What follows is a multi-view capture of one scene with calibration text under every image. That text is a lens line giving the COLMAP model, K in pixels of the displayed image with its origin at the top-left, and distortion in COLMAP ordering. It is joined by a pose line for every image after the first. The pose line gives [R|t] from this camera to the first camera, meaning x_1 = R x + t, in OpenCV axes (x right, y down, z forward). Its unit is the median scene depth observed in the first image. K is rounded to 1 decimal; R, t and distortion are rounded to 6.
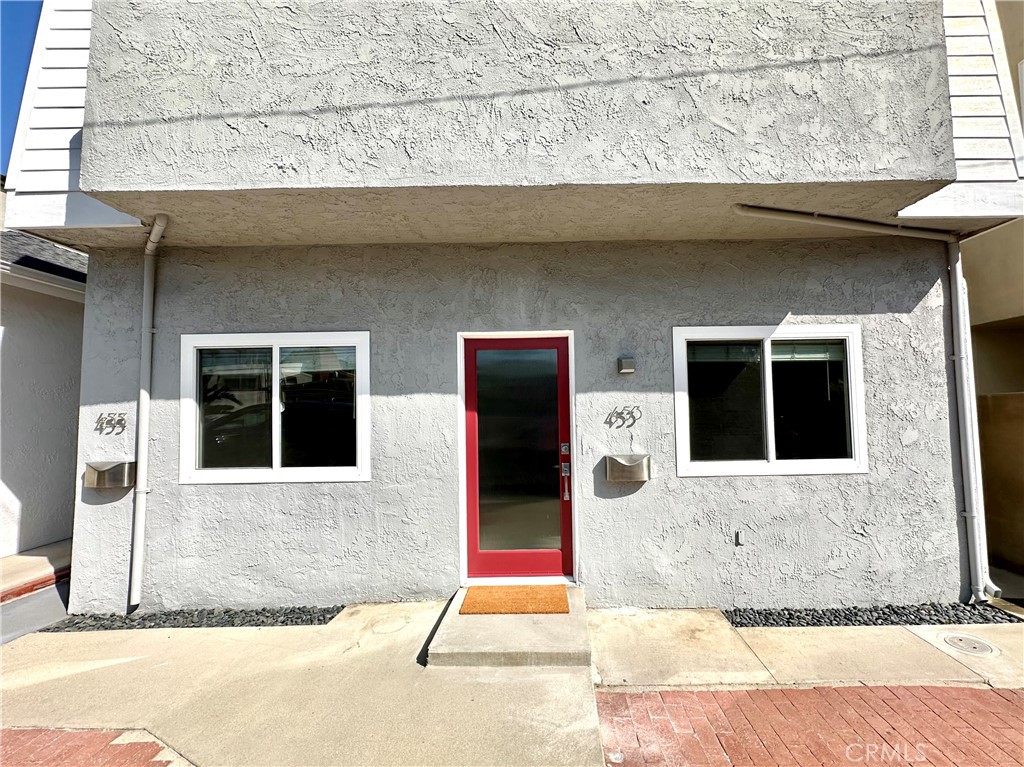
lens RADIAL K [[409.9, 0, 518.5], [0, 409.9, 384.1], [0, 0, 1]] dist [-0.000939, -0.000228]
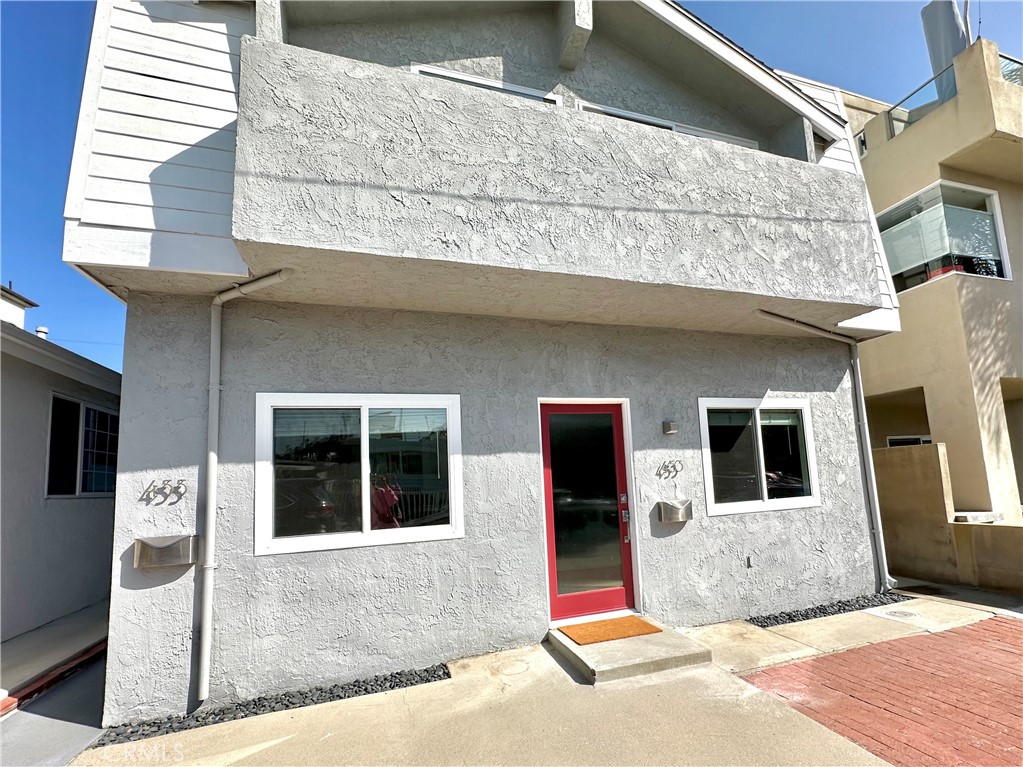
lens RADIAL K [[422.0, 0, 509.8], [0, 422.0, 433.8], [0, 0, 1]] dist [-0.001483, -0.000242]
pose [[0.957609, -0.000094, 0.288071, -0.564763], [0.016528, 0.998370, -0.054618, 0.034580], [-0.287596, 0.057064, 0.956050, -0.073901]]
